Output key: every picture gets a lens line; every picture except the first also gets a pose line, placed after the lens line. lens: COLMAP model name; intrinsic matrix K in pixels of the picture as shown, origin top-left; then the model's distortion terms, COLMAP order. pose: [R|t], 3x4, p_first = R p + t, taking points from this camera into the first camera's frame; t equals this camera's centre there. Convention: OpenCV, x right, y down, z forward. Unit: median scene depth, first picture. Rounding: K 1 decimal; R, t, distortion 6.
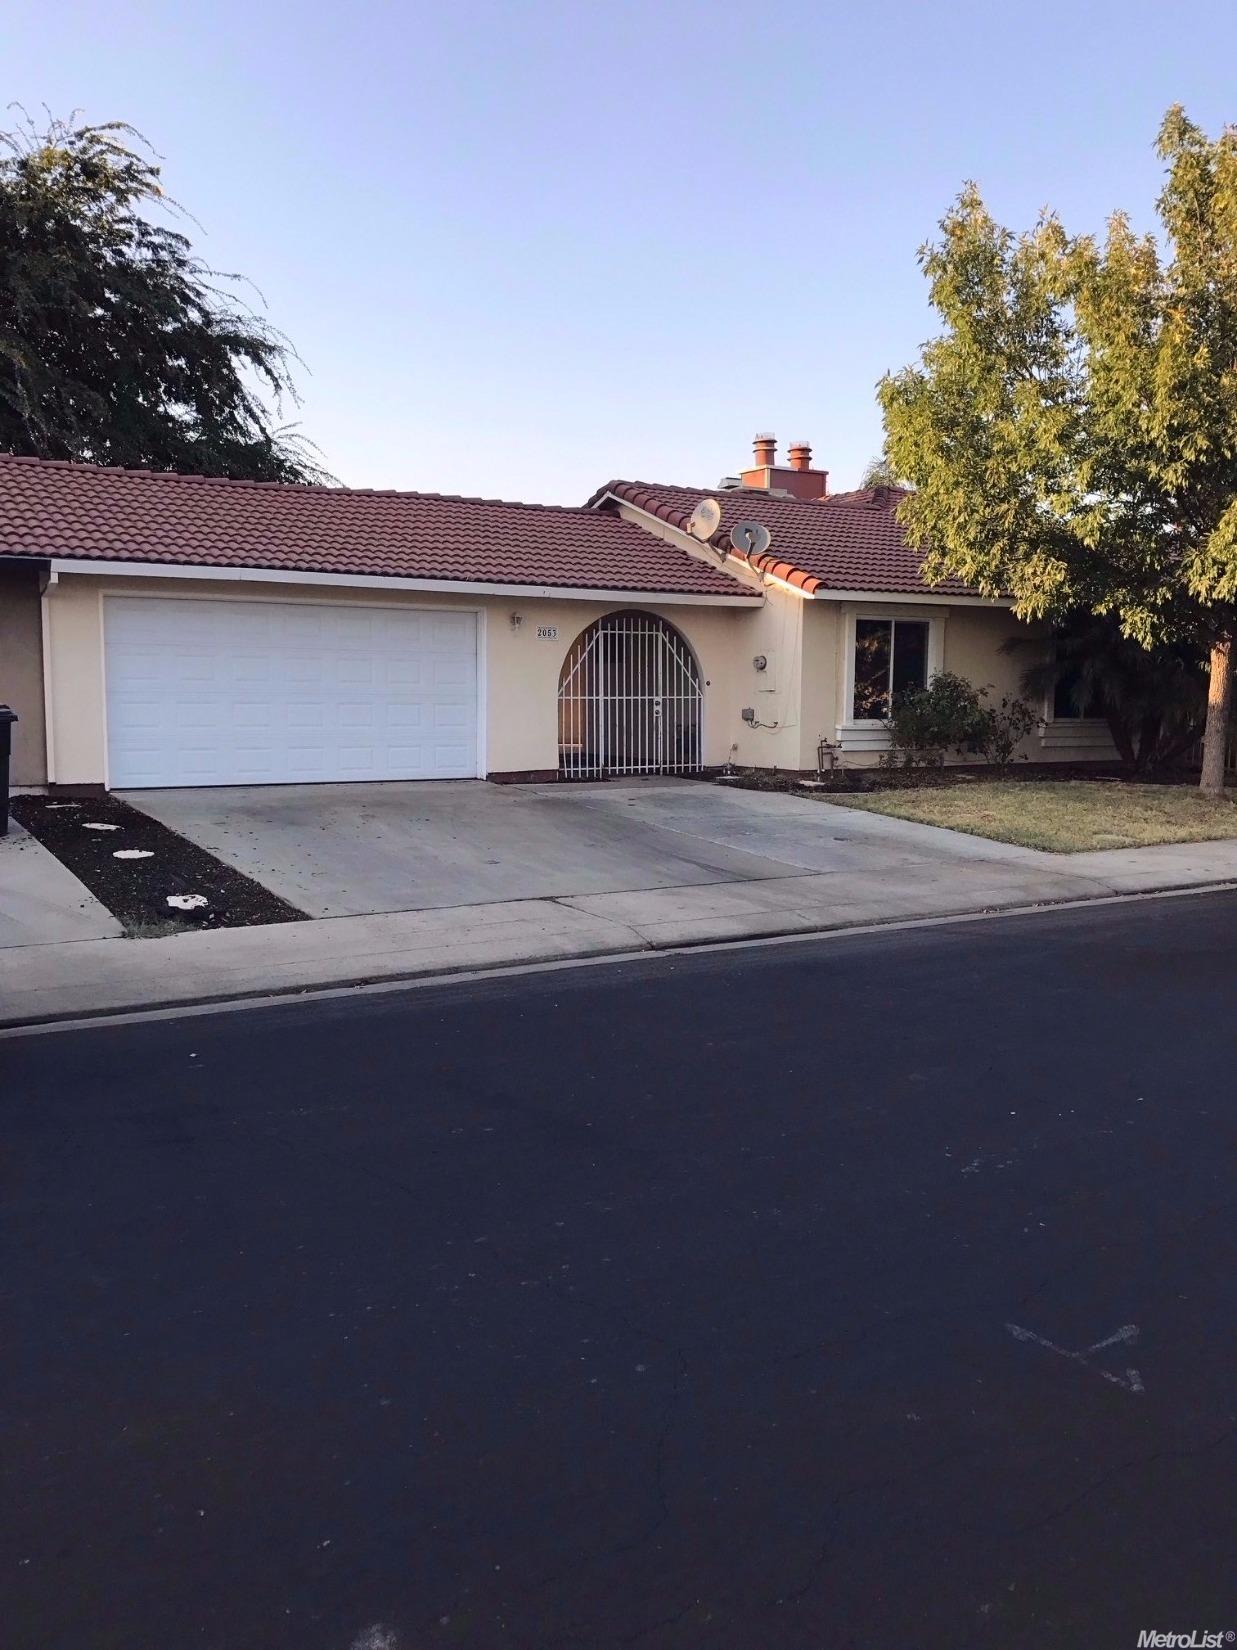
lens RADIAL K [[1361.1, 0, 614.0], [0, 1361.1, 820.7], [0, 0, 1]] dist [0.053596, -0.050649]
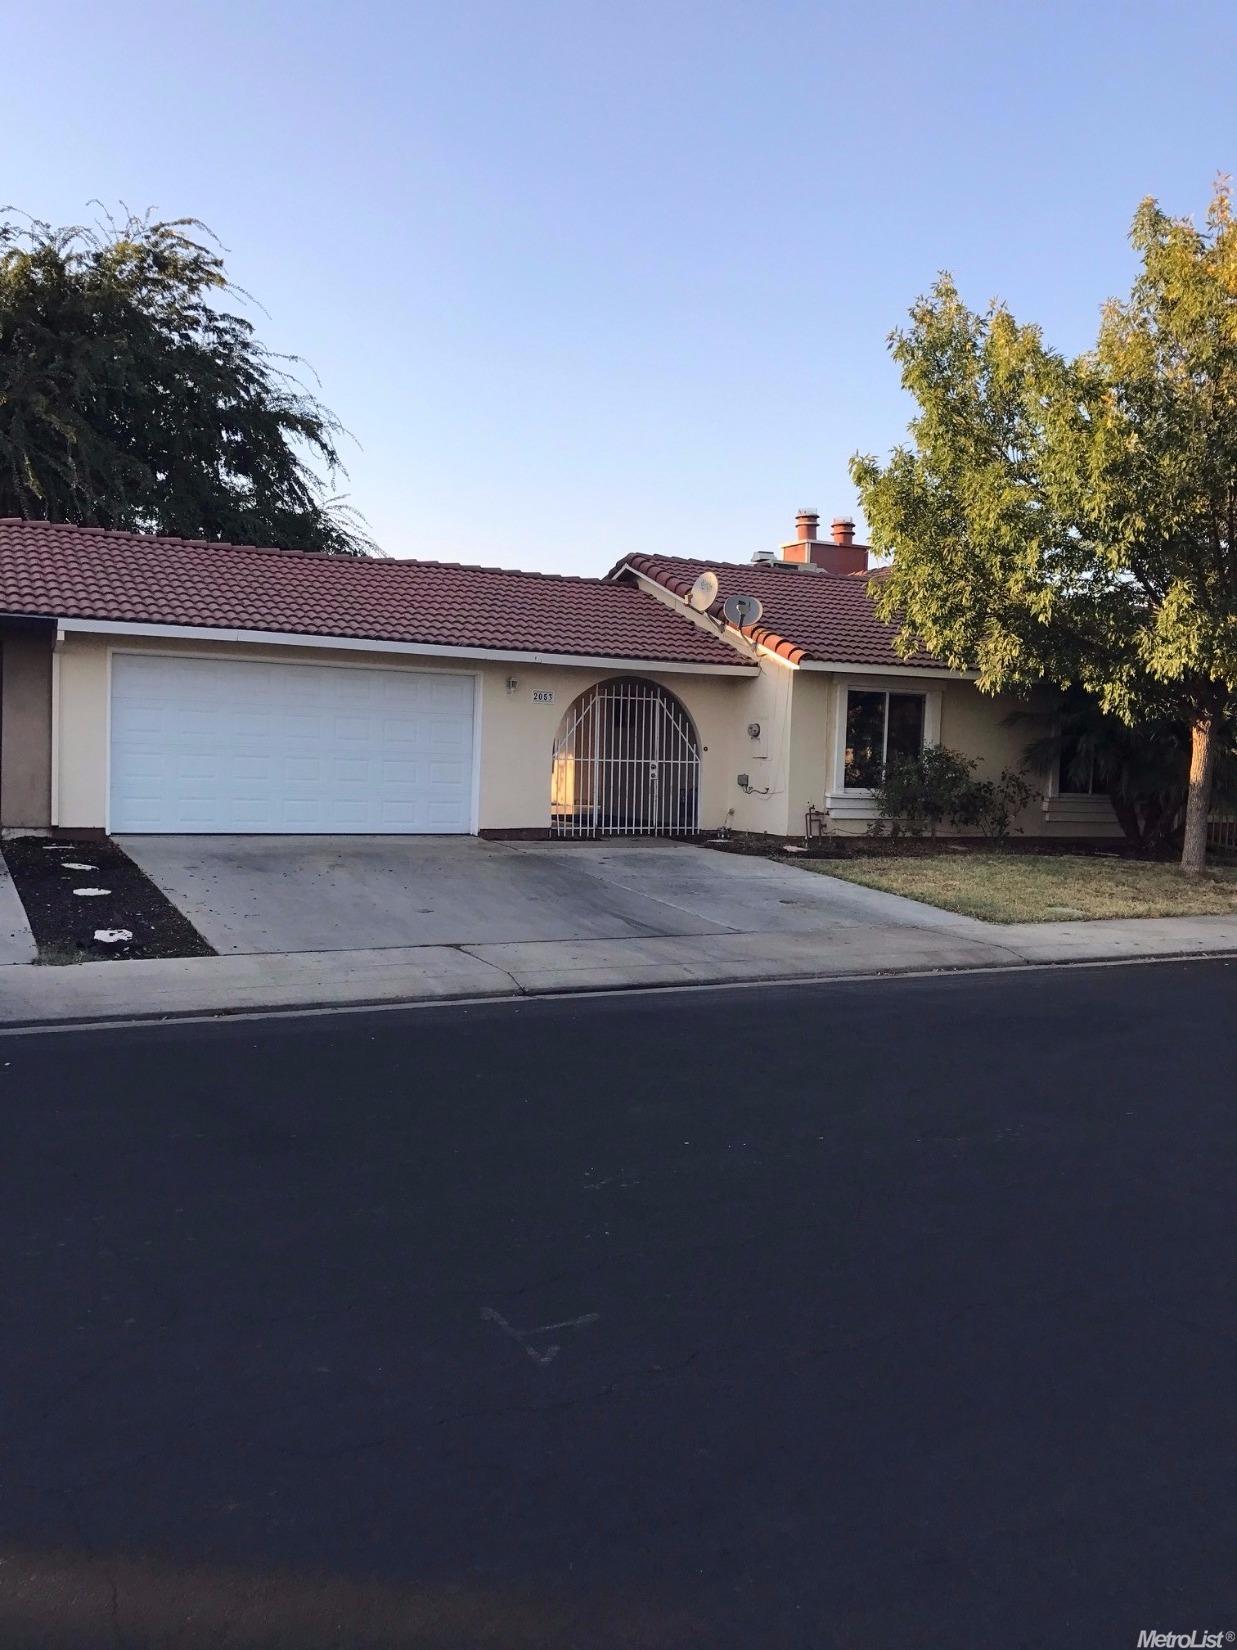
lens RADIAL K [[1361.1, 0, 623.1], [0, 1361.1, 824.1], [0, 0, 1]] dist [0.053596, -0.050649]
pose [[0.996263, 0.028754, -0.081446, 0.105710], [-0.032571, 0.998413, -0.045936, 0.005167], [0.079996, 0.048417, 0.995619, -0.025398]]
